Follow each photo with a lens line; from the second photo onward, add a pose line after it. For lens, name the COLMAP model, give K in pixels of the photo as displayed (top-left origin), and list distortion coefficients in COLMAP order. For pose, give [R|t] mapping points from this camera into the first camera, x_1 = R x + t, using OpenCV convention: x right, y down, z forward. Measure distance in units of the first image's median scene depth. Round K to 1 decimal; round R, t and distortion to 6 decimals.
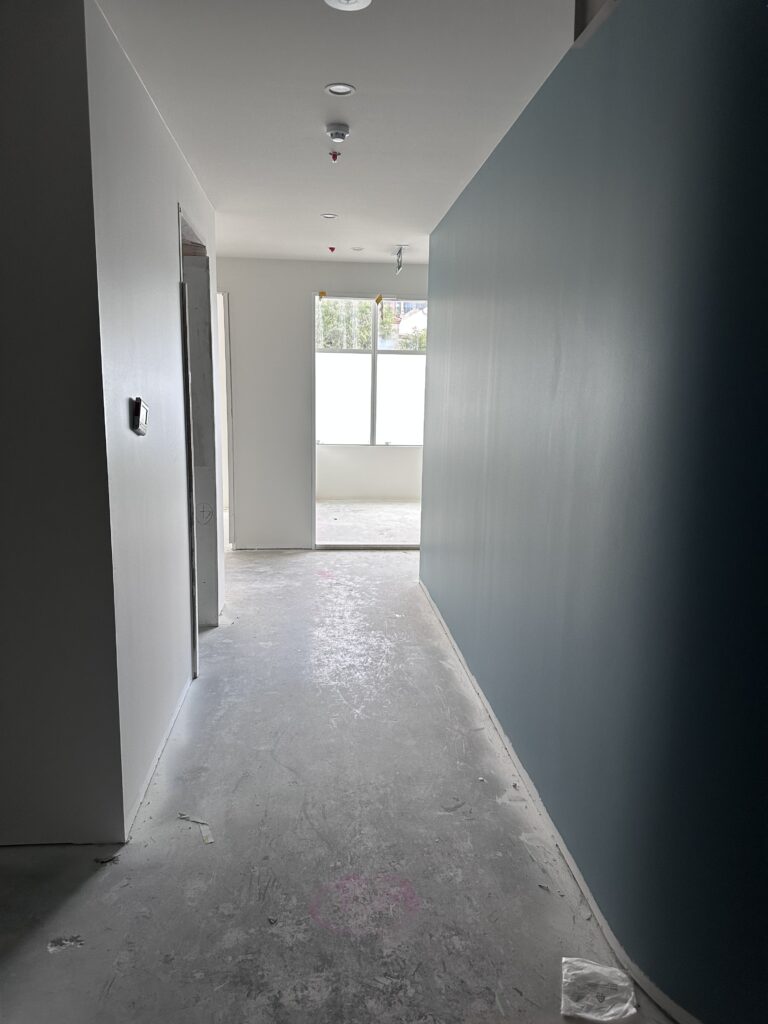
lens RADIAL K [[726.3, 0, 384.0], [0, 726.3, 512.0], [0, 0, 1]] dist [0.001475, 0.000360]
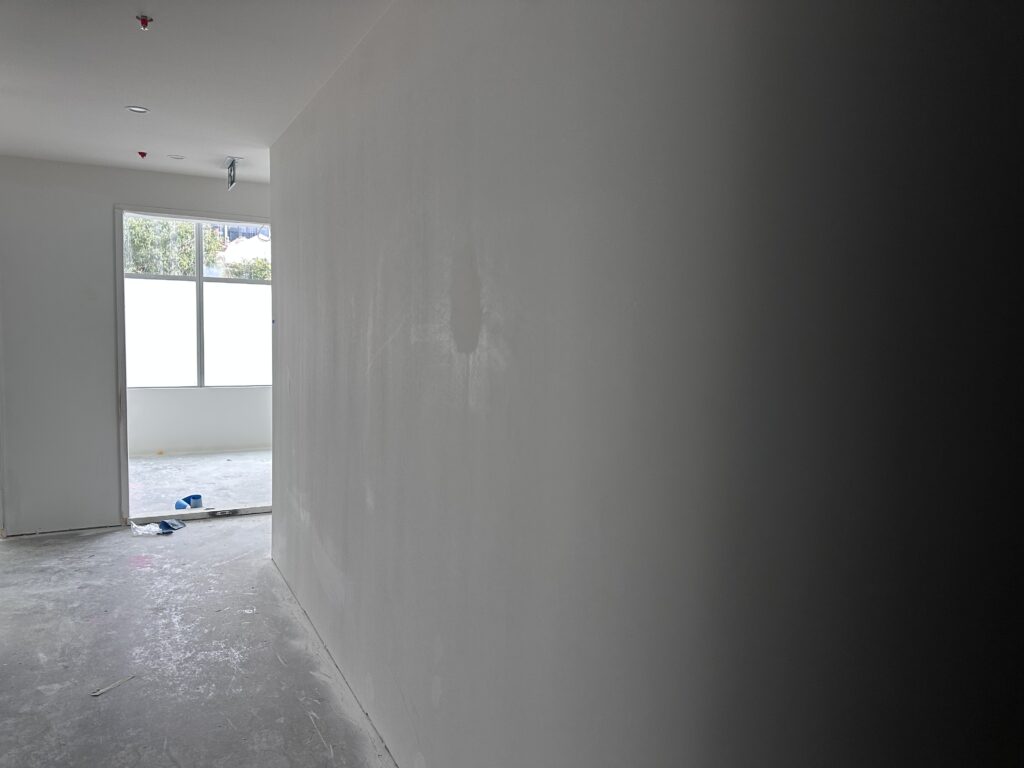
lens RADIAL K [[690.5, 0, 512.0], [0, 690.5, 384.0], [0, 0, 1]] dist [-0.003111, -0.004768]
pose [[0.914761, -0.026644, 0.403117, -0.010721], [0.056980, 0.996357, -0.063446, -0.030454], [-0.399958, 0.081007, 0.912947, 0.144158]]
